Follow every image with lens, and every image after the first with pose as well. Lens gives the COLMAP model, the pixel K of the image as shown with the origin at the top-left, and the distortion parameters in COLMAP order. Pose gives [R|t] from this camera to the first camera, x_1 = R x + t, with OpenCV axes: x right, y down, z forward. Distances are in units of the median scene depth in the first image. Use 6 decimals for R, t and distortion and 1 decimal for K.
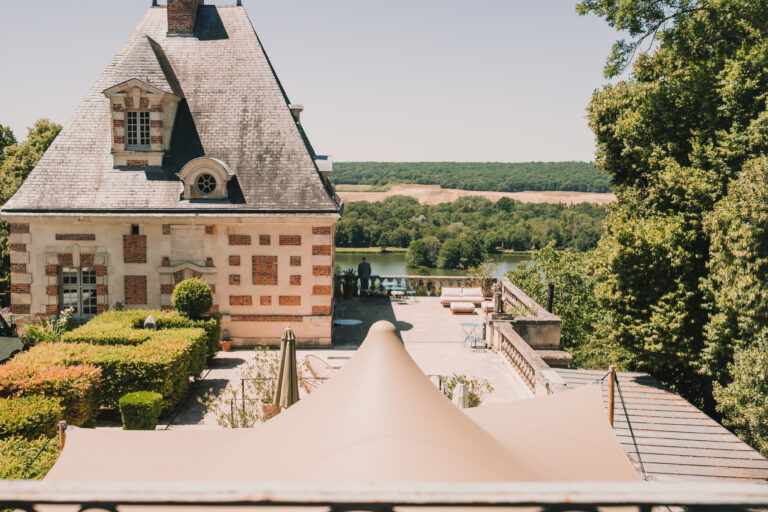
lens RADIAL K [[860.4, 0, 384.0], [0, 860.4, 256.0], [0, 0, 1]] dist [-0.053094, -0.013660]
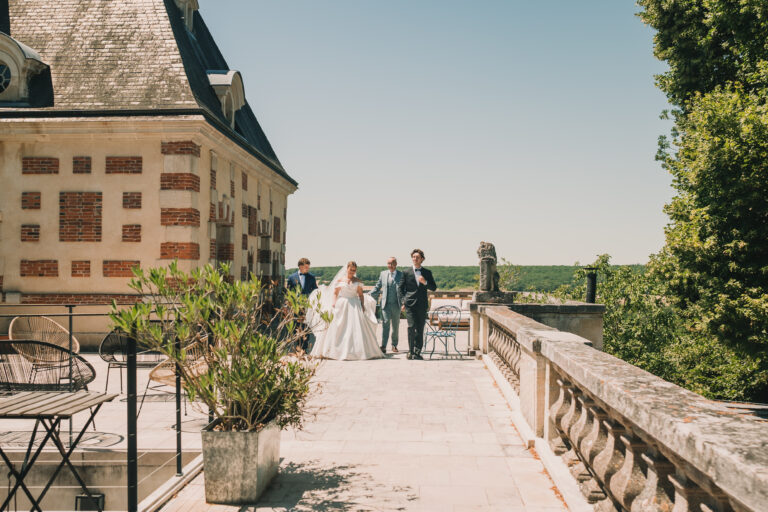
lens RADIAL K [[785.7, 0, 387.9], [0, 785.7, 265.7], [0, 0, 1]] dist [-0.024953, 0.001447]
pose [[0.995419, -0.009730, -0.095116, 0.119533], [-0.002706, 0.991543, -0.129754, 0.118255], [0.095574, 0.129417, 0.986974, 0.500493]]
